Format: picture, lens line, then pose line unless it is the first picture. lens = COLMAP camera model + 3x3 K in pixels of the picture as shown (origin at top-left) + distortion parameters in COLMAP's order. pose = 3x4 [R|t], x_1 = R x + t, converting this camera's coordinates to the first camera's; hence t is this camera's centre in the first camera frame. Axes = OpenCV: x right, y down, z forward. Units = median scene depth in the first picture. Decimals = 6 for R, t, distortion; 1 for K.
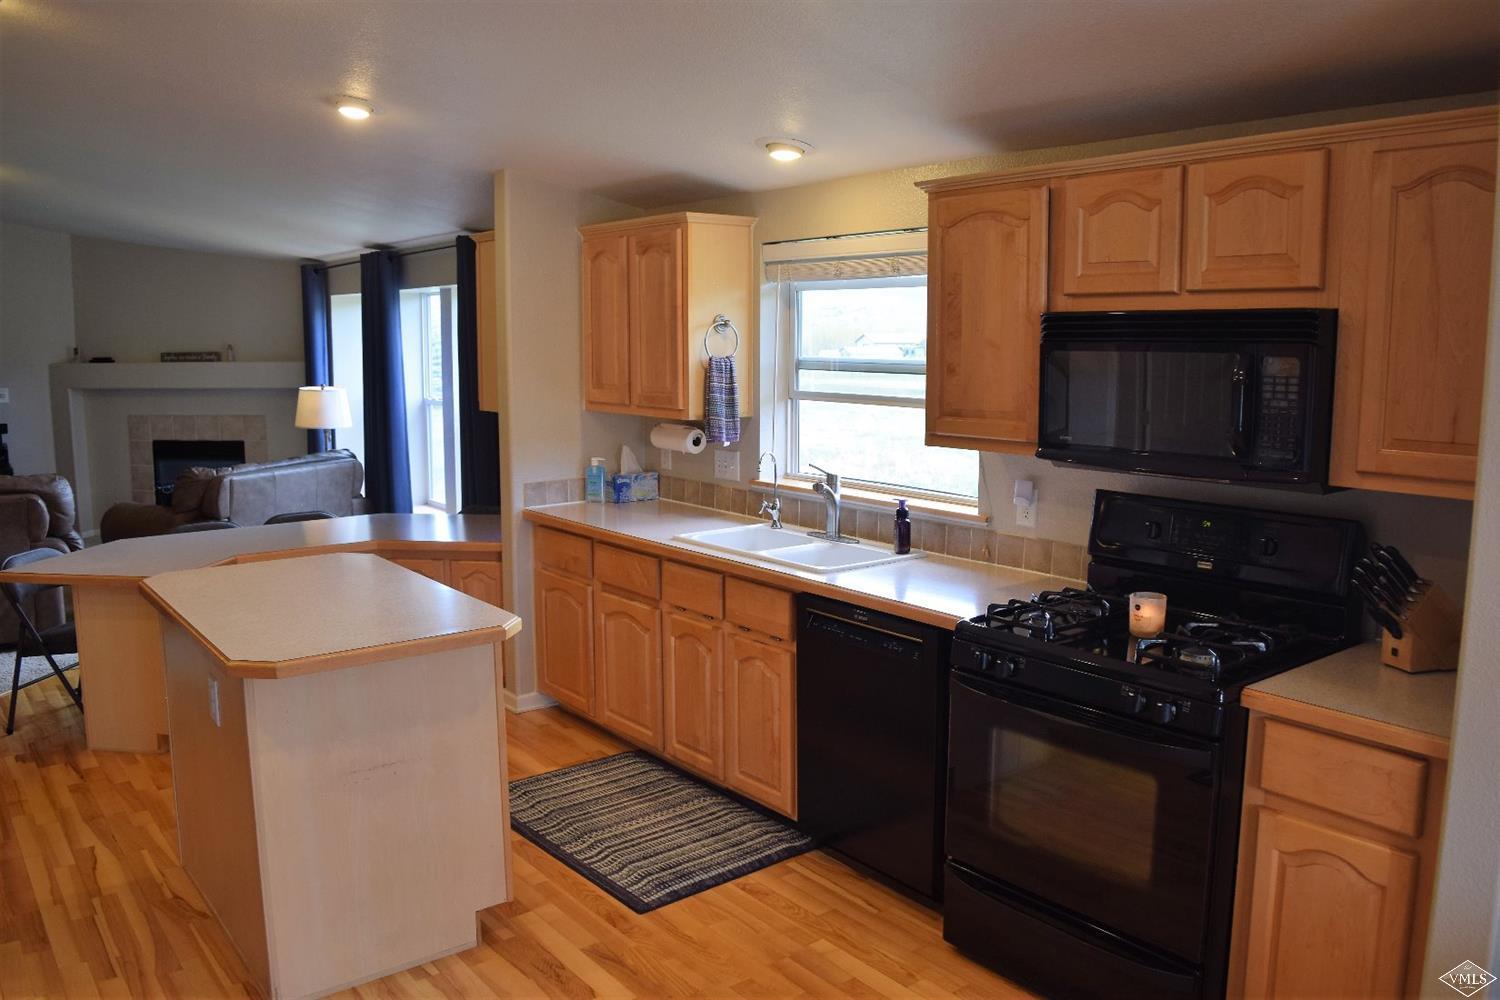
lens RADIAL K [[1169.1, 0, 750.0], [0, 1169.1, 500.0], [0, 0, 1]] dist [-0.086279, 0.000387]
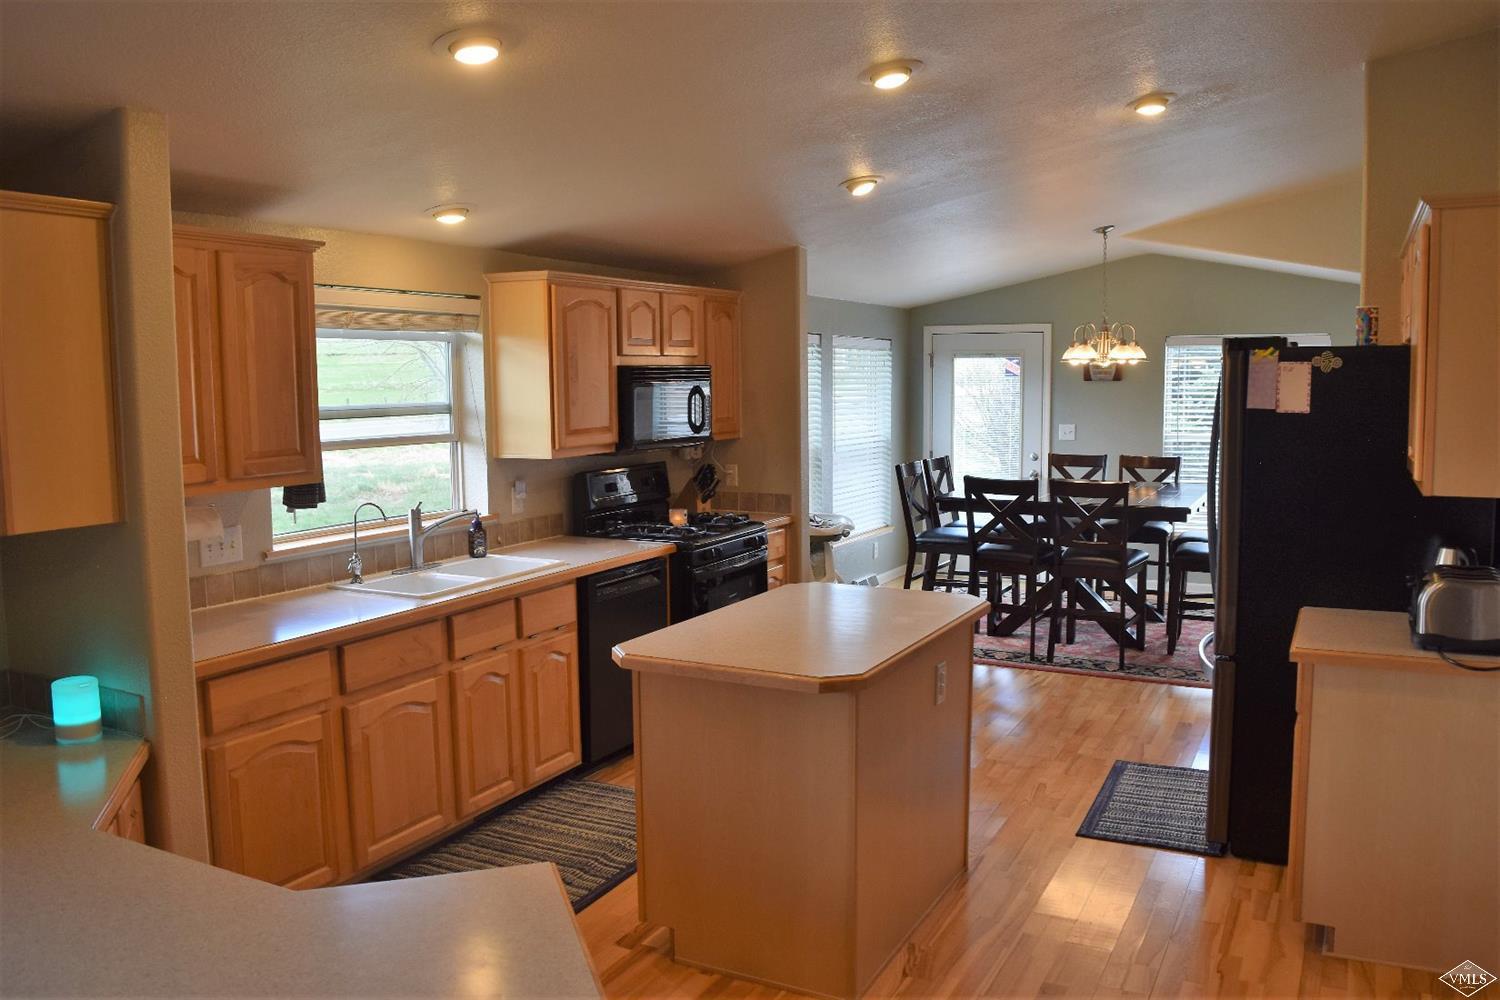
lens RADIAL K [[1169.1, 0, 750.0], [0, 1169.1, 500.0], [0, 0, 1]] dist [-0.086279, 0.000387]
pose [[-0.414809, -0.092710, 0.905173, -1.060698], [0.135546, 0.977400, 0.162224, -0.168432], [-0.899756, 0.189985, -0.392868, 1.174746]]
